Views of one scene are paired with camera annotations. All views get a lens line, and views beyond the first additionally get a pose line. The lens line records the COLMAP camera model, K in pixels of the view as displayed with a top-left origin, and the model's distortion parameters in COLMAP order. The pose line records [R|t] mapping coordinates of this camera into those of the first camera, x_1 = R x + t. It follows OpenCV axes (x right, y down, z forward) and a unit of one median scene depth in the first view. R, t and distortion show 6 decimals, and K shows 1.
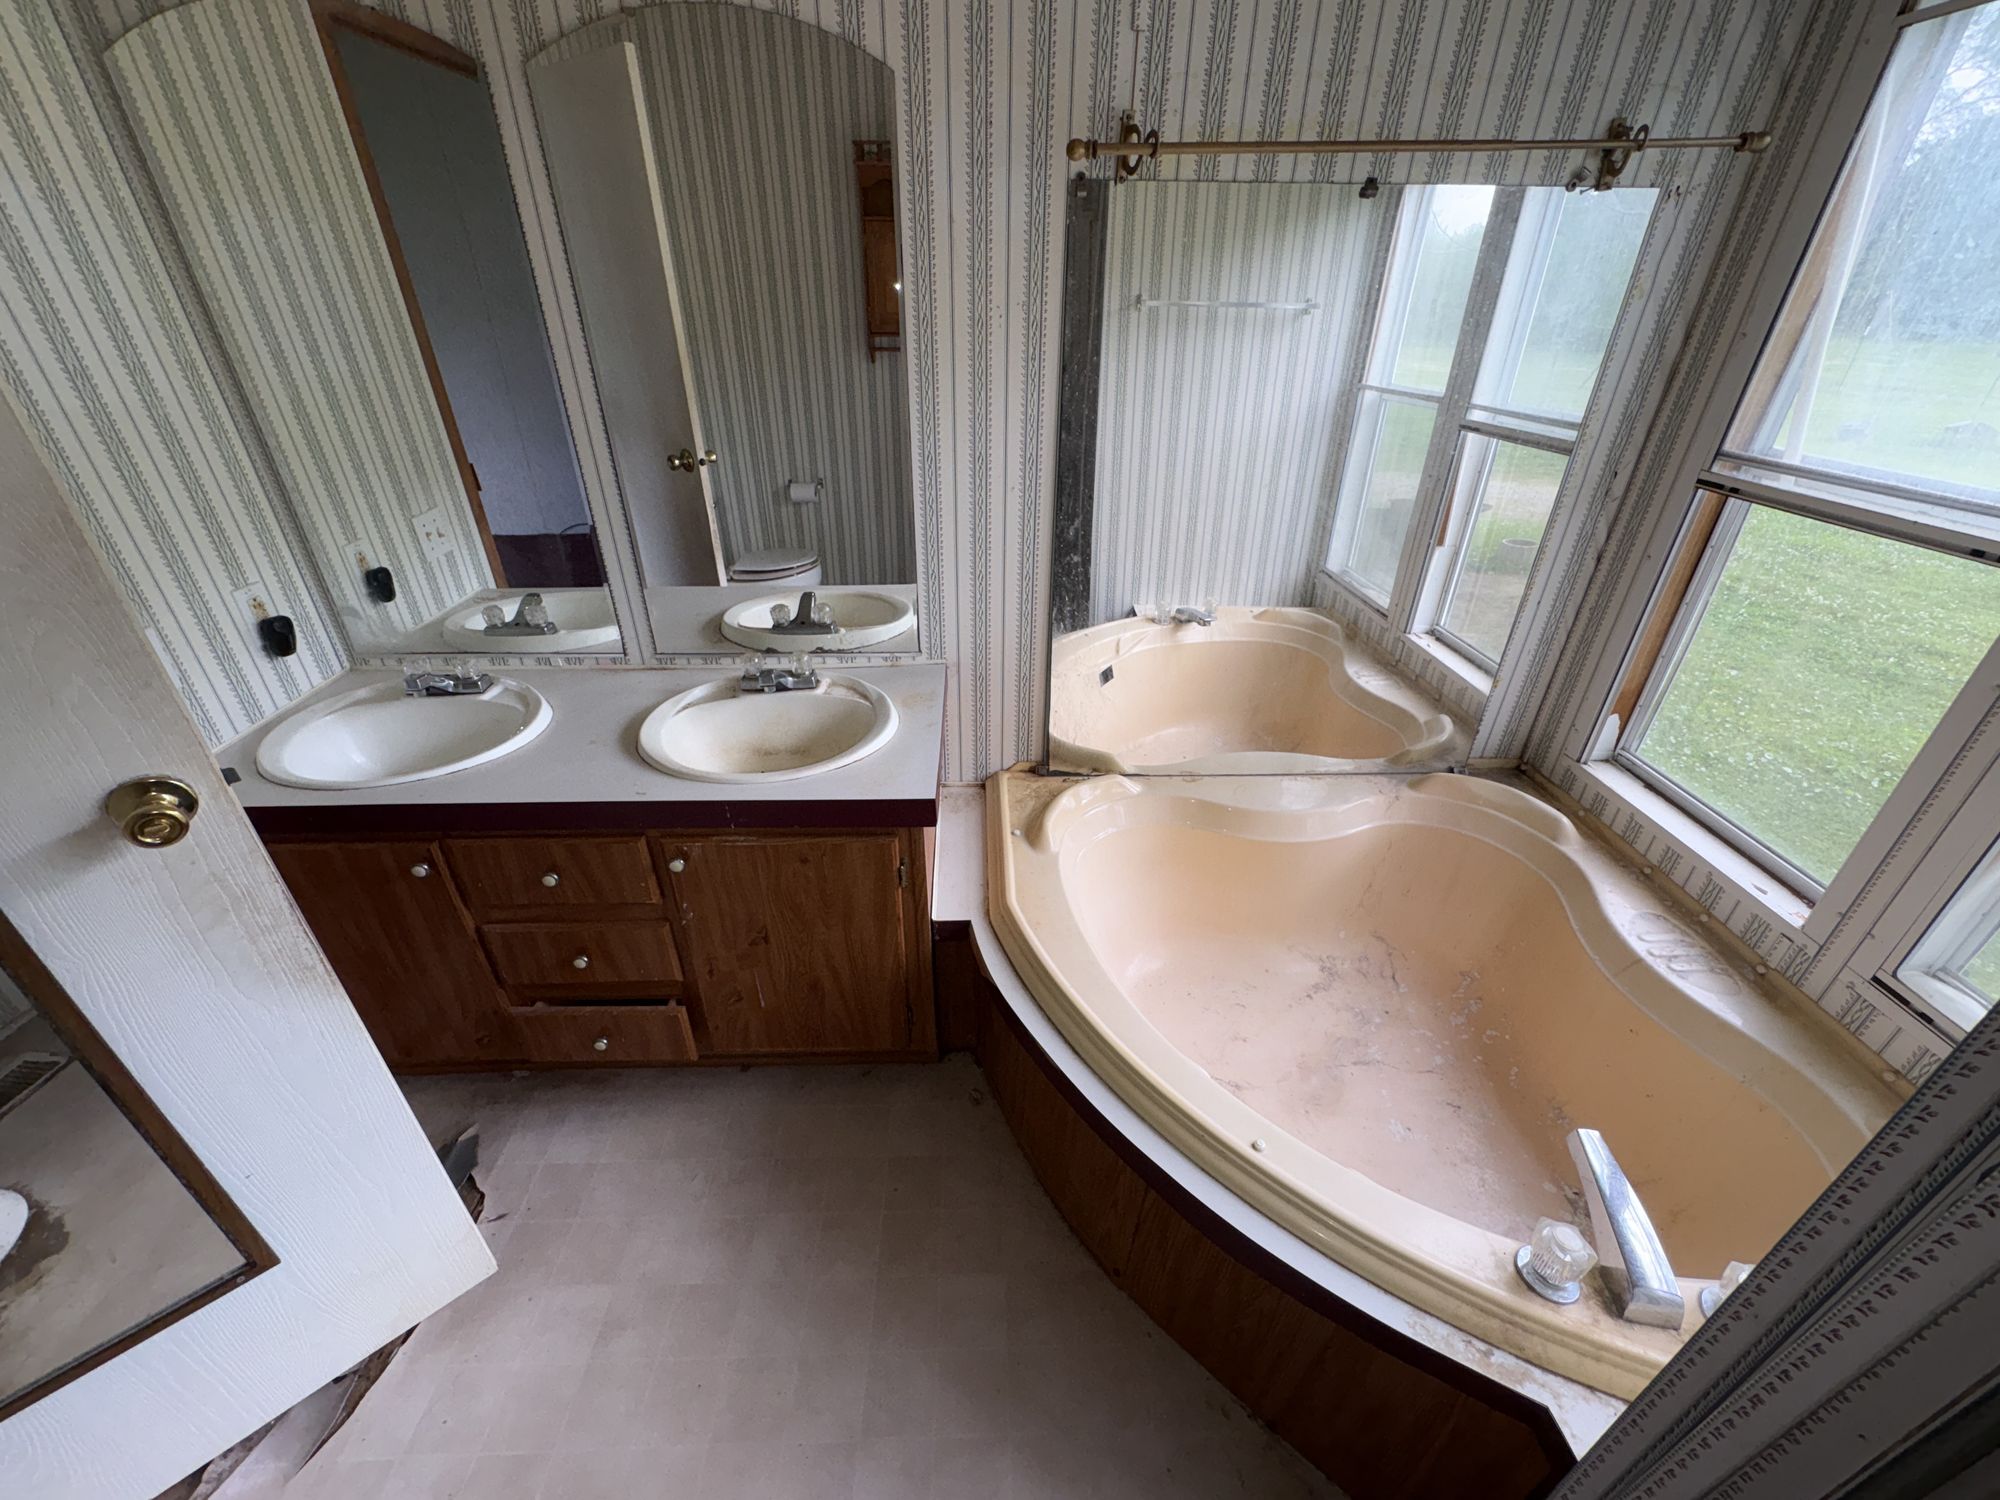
lens RADIAL K [[792.7, 0, 998.3], [0, 792.7, 760.3], [0, 0, 1]] dist [-0.000375, -0.000110]
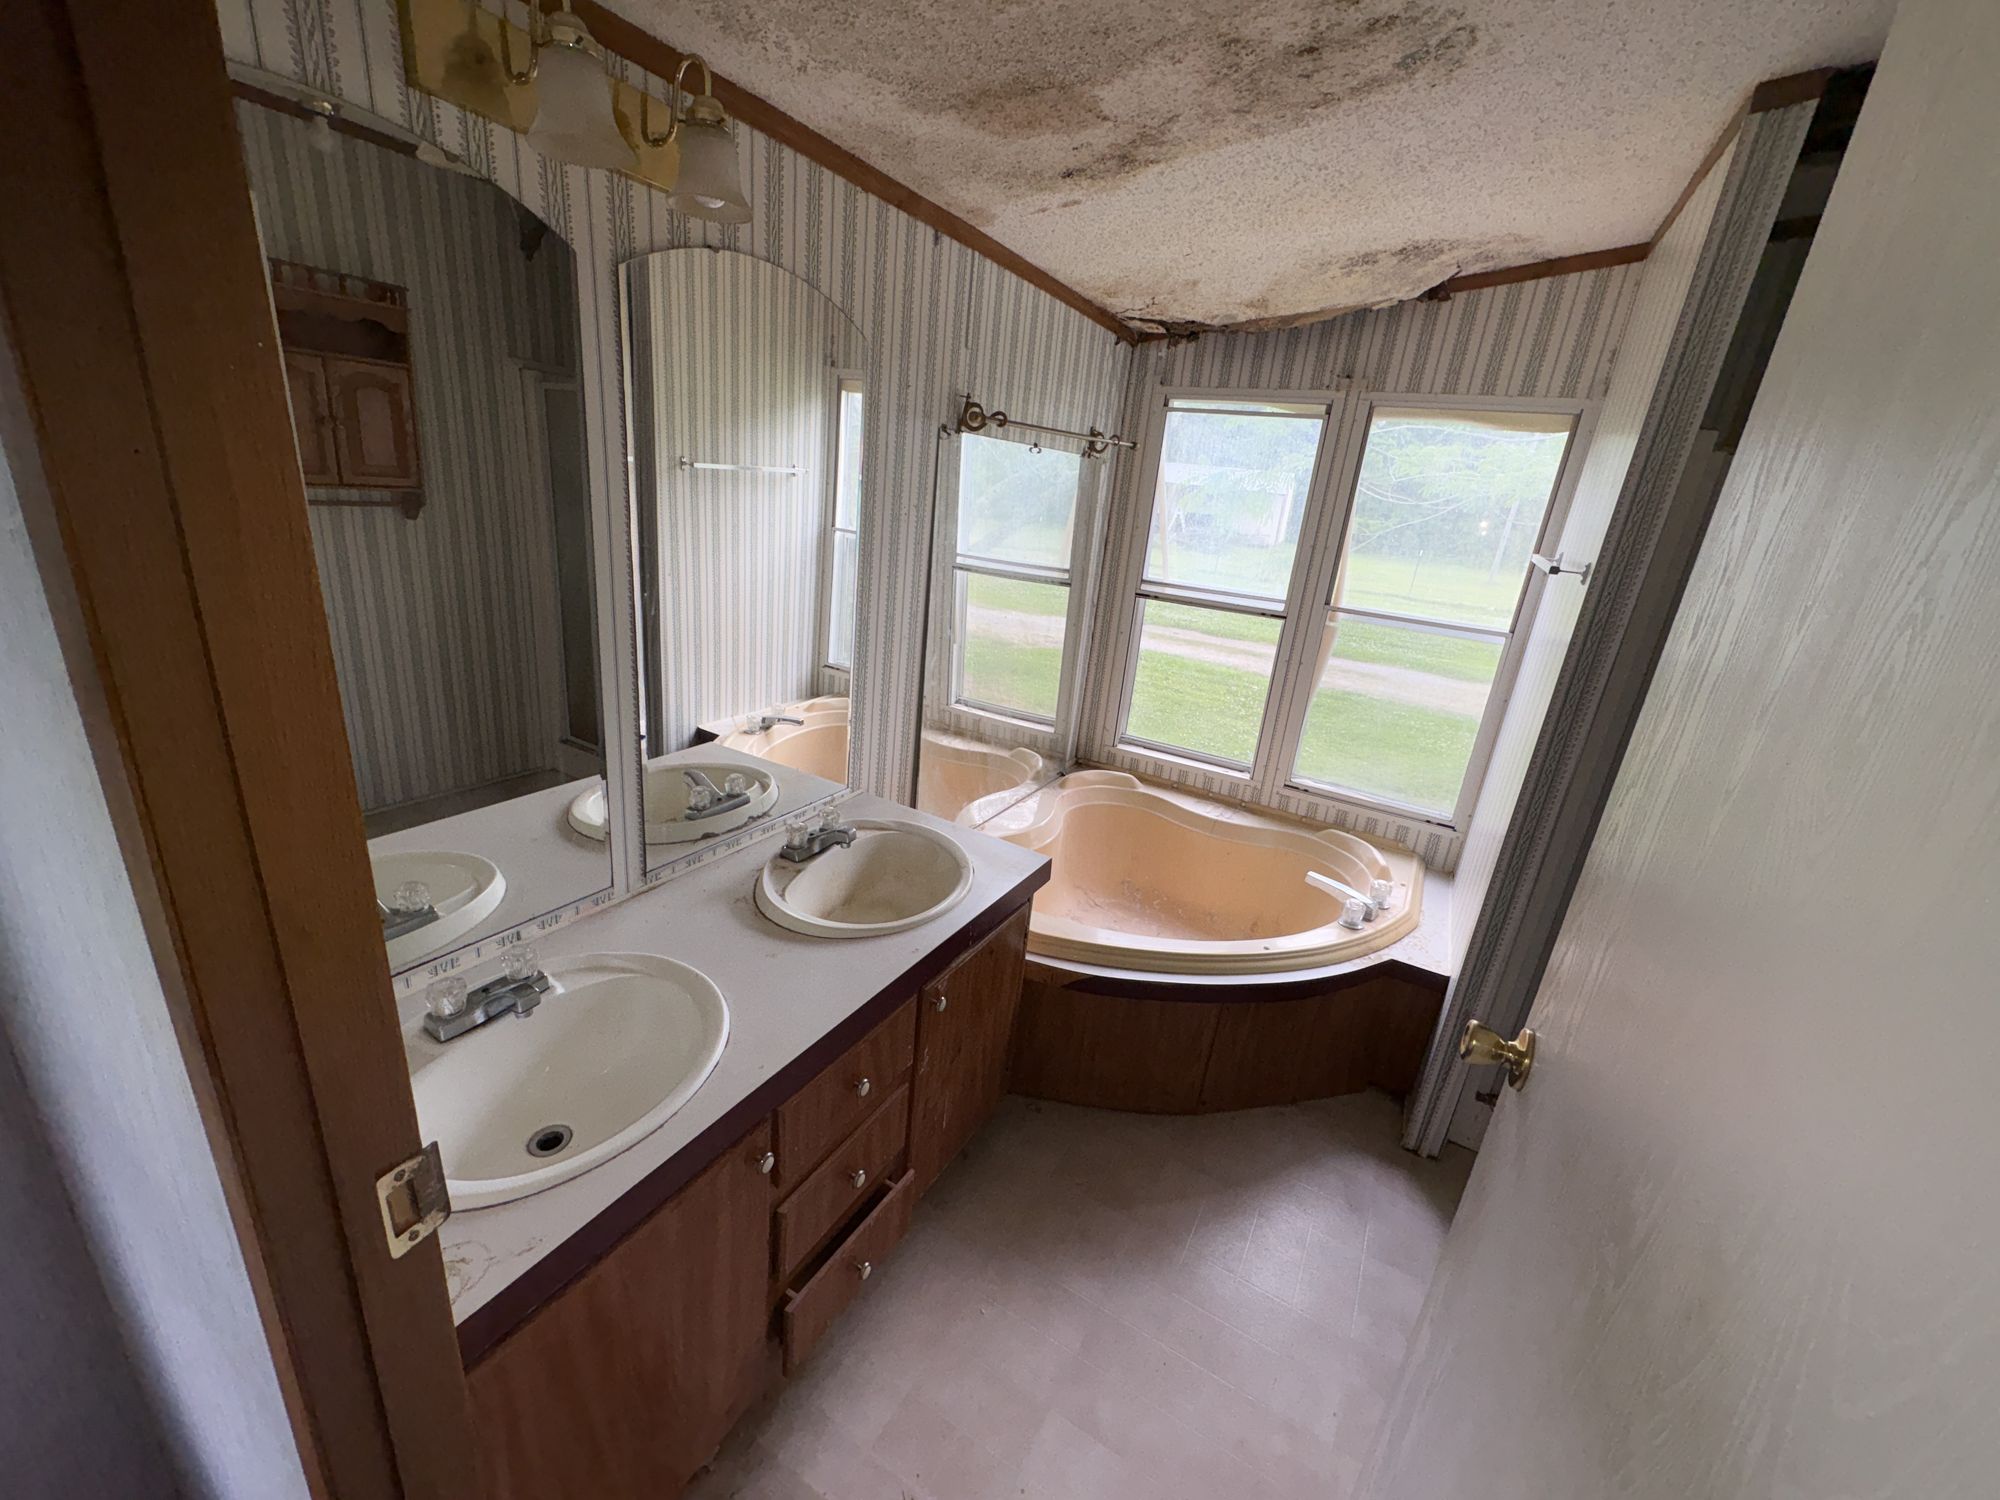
lens RADIAL K [[792.7, 0, 1005.4], [0, 792.7, 742.9], [0, 0, 1]] dist [-0.000375, -0.000110]
pose [[0.514376, -0.228572, 0.826542, -1.113234], [0.333937, 0.941135, 0.052445, -0.221288], [-0.789875, 0.249037, 0.560426, 0.232123]]
